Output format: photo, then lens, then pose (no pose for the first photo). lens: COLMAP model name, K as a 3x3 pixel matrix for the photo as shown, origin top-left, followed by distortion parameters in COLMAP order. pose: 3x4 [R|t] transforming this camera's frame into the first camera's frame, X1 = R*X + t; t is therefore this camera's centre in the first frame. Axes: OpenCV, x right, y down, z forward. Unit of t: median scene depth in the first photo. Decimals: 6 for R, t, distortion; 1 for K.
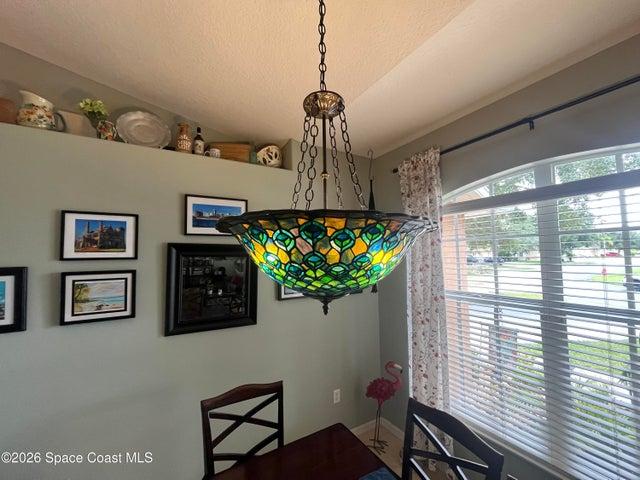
lens RADIAL K [[259.6, 0, 316.0], [0, 259.6, 243.7], [0, 0, 1]] dist [-0.004856, 0.000304]
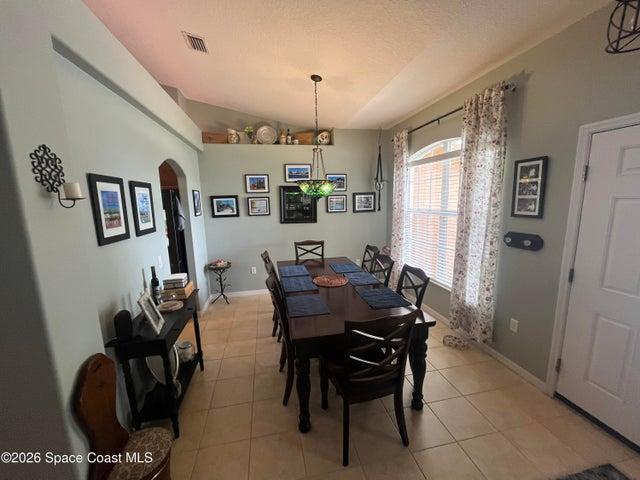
lens RADIAL K [[259.6, 0, 319.6], [0, 259.6, 240.4], [0, 0, 1]] dist [-0.004856, 0.000304]
pose [[0.948698, 0.041988, -0.313384, 0.576761], [0.025867, 0.977515, 0.209274, -0.001430], [0.315124, -0.206644, 0.926280, -1.257078]]
